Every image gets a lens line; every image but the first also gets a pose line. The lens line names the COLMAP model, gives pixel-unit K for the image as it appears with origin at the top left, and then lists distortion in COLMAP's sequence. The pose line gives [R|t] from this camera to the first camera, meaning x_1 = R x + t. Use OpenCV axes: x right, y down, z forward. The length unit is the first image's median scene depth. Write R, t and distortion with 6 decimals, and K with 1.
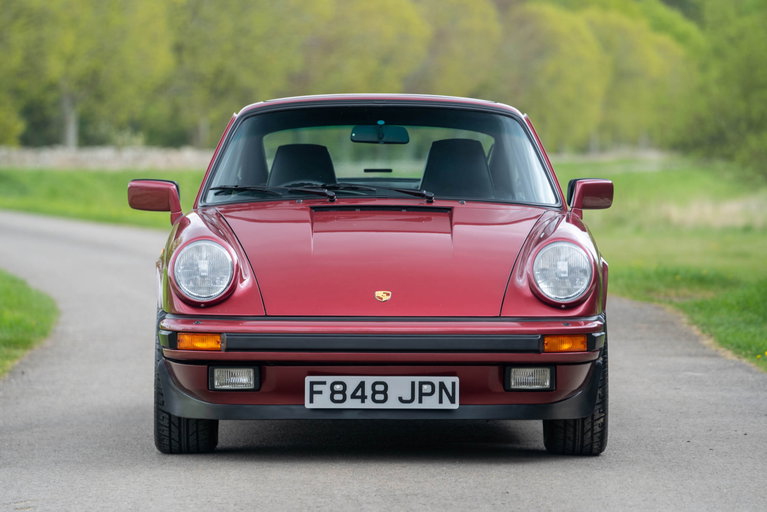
lens RADIAL K [[4472.6, 0, 383.5], [0, 4472.6, 256.0], [0, 0, 1]] dist [1.945065, 27.913501]
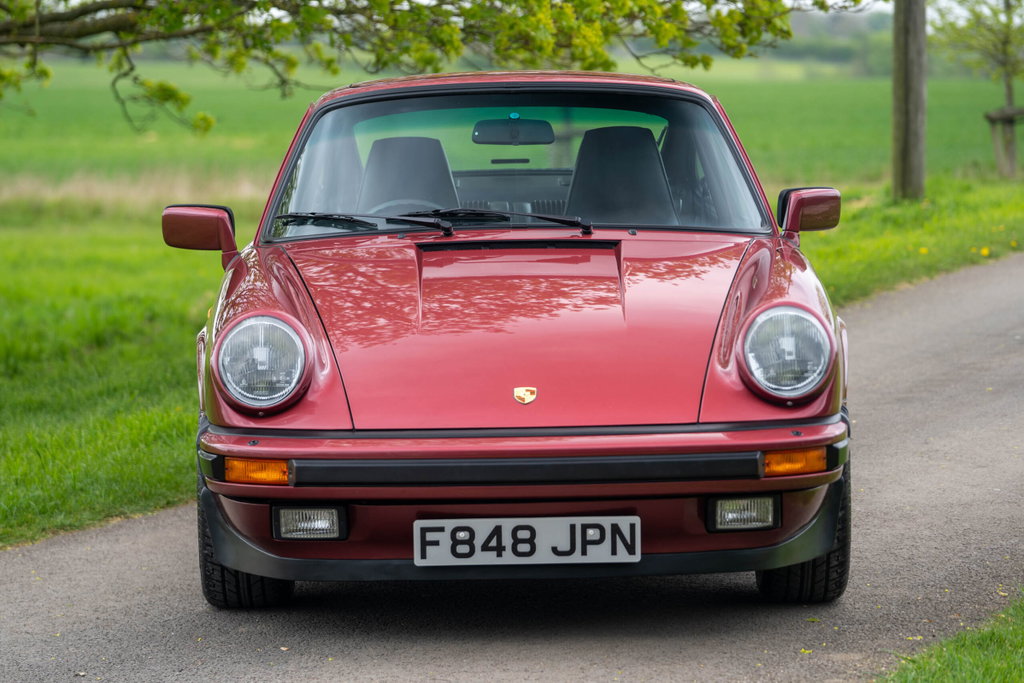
lens RADIAL K [[4266.5, 0, 512.0], [0, 4266.5, 341.5], [0, 0, 1]] dist [-0.035665, -0.109582]
pose [[0.999763, -0.021743, 0.000495, -0.002295], [0.021675, 0.997970, 0.059892, -0.038341], [-0.001796, -0.059867, 0.998205, 0.356631]]
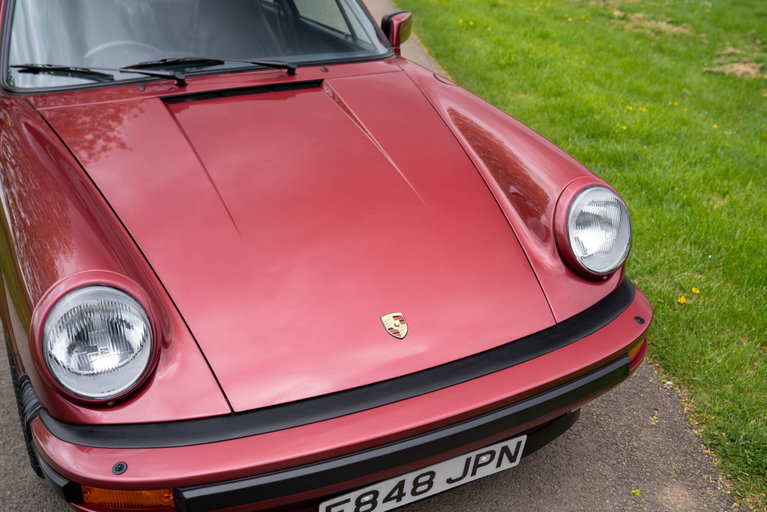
lens RADIAL K [[809.7, 0, 383.5], [0, 809.7, 256.0], [0, 0, 1]] dist [0.006420, 0.007156]
pose [[0.901442, -0.191990, 0.387997, -0.045917], [0.012561, 0.907498, 0.419869, -0.050098], [-0.432717, -0.373614, 0.820468, 0.915288]]
